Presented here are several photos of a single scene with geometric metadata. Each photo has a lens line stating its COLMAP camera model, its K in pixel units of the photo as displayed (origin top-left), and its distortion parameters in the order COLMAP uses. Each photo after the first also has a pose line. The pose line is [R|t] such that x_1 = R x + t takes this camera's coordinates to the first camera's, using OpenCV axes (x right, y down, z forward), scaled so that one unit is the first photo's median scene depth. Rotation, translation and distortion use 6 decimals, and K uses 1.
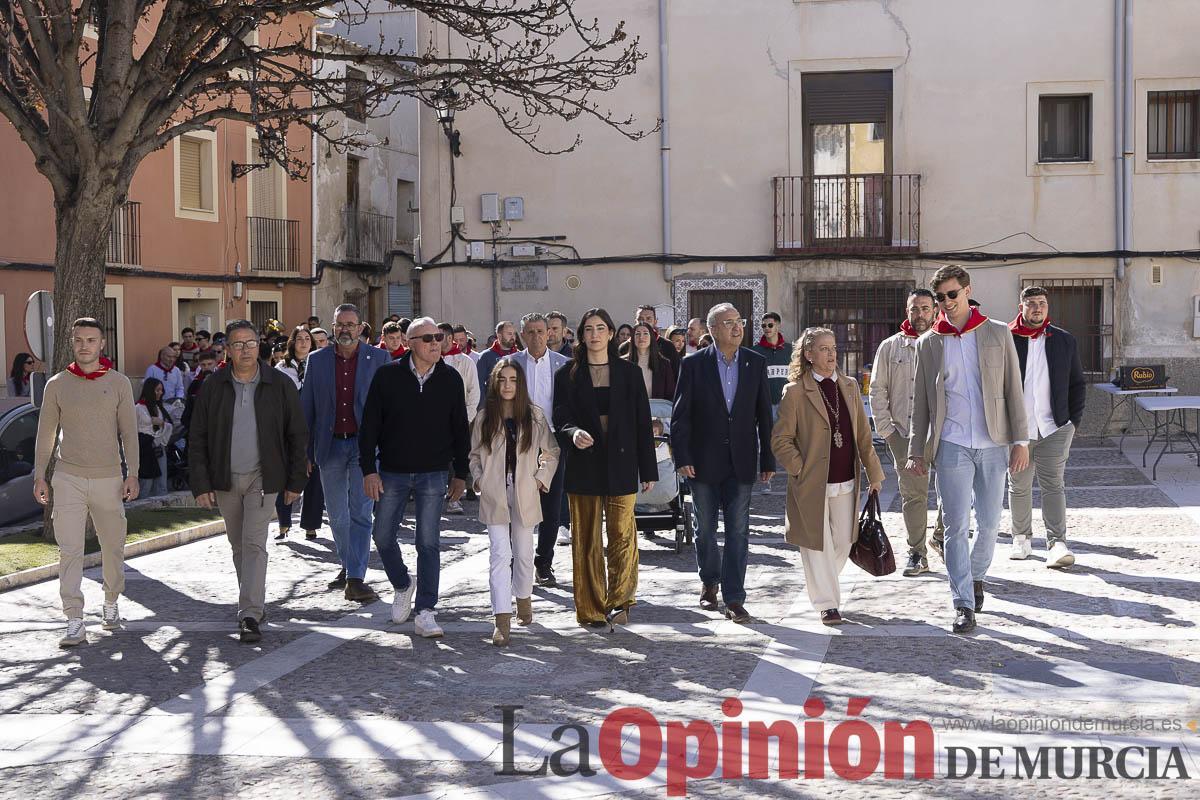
lens RADIAL K [[1699.9, 0, 600.0], [0, 1699.9, 400.0], [0, 0, 1]] dist [0.021243, -0.066544]
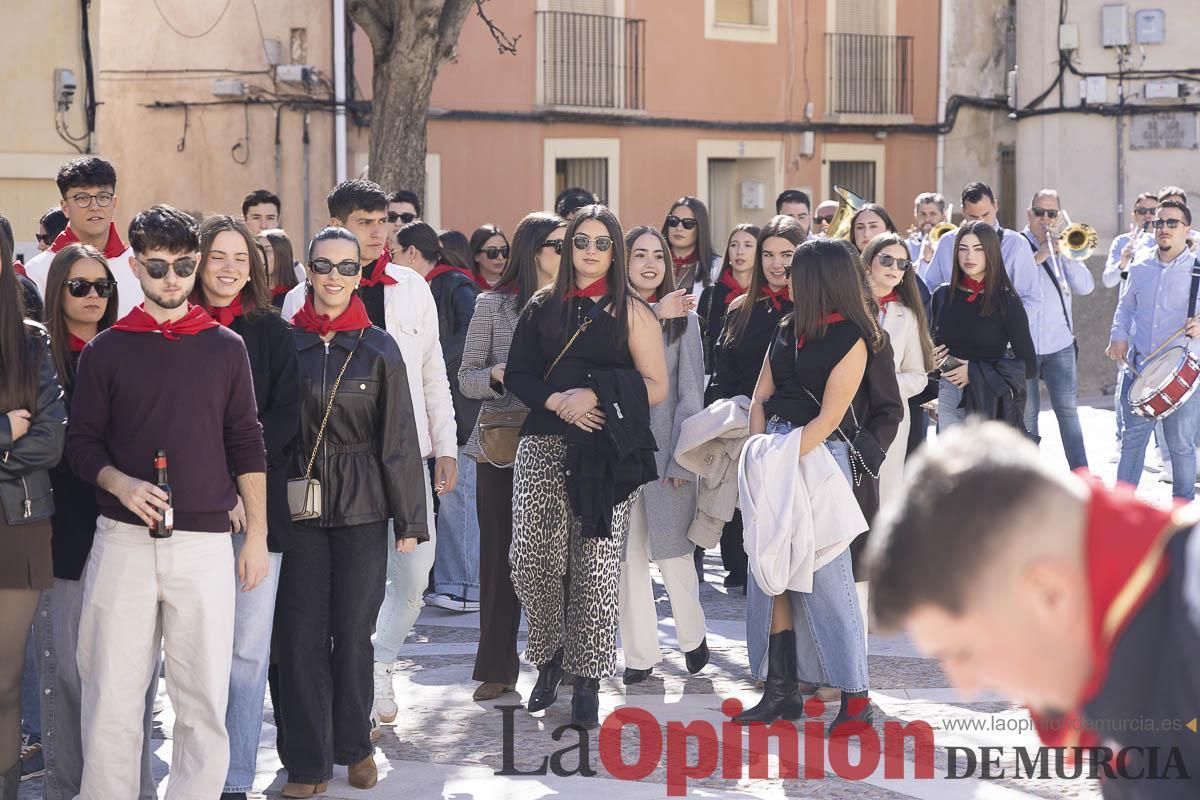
lens RADIAL K [[3109.5, 0, 600.0], [0, 3109.5, 400.0], [0, 0, 1]] dist [0.088868, -0.788982]
pose [[0.934706, 0.031522, -0.354022, 0.182677], [-0.022810, 0.999326, 0.028754, 0.003216], [0.354690, -0.018802, 0.934795, -0.215691]]
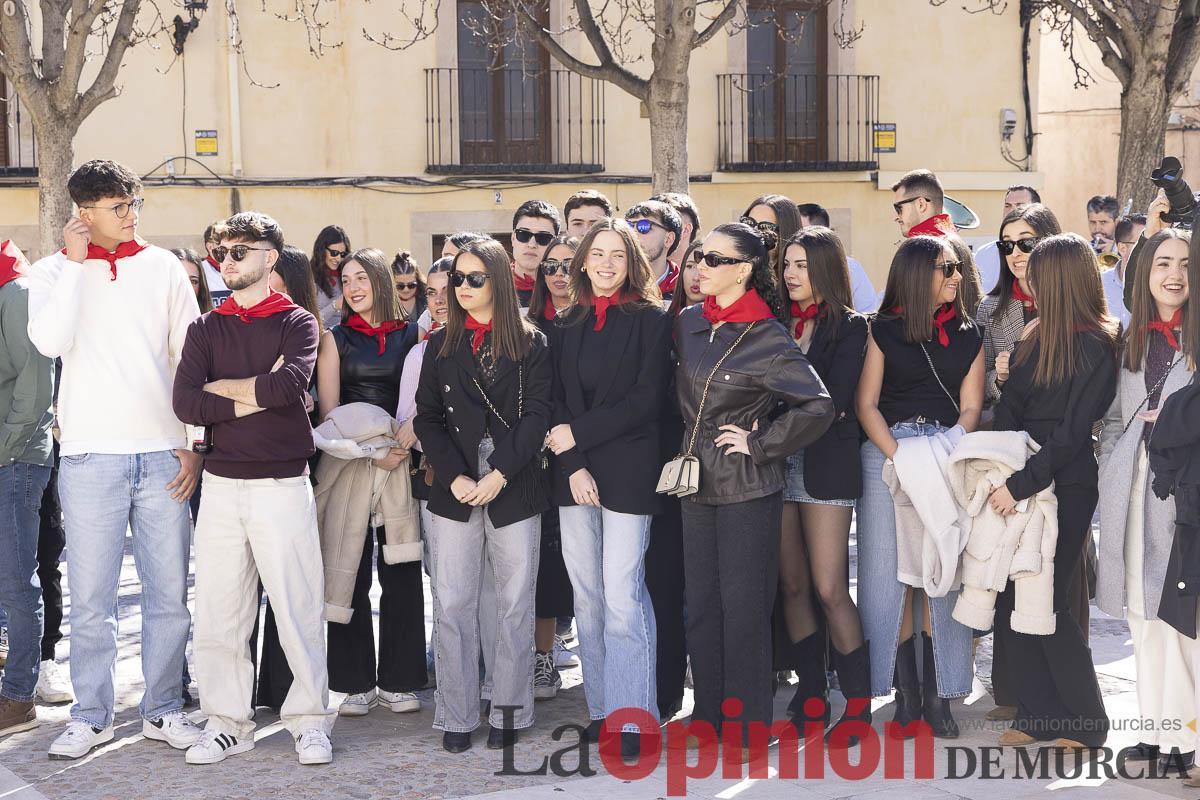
lens RADIAL K [[2220.6, 0, 600.0], [0, 2220.6, 400.0], [0, 0, 1]] dist [0.009944, 0.019547]
pose [[0.650252, 0.066389, -0.756812, 0.302076], [-0.026491, 0.997550, 0.064746, -0.002282], [0.759256, -0.022052, 0.650418, -0.096102]]
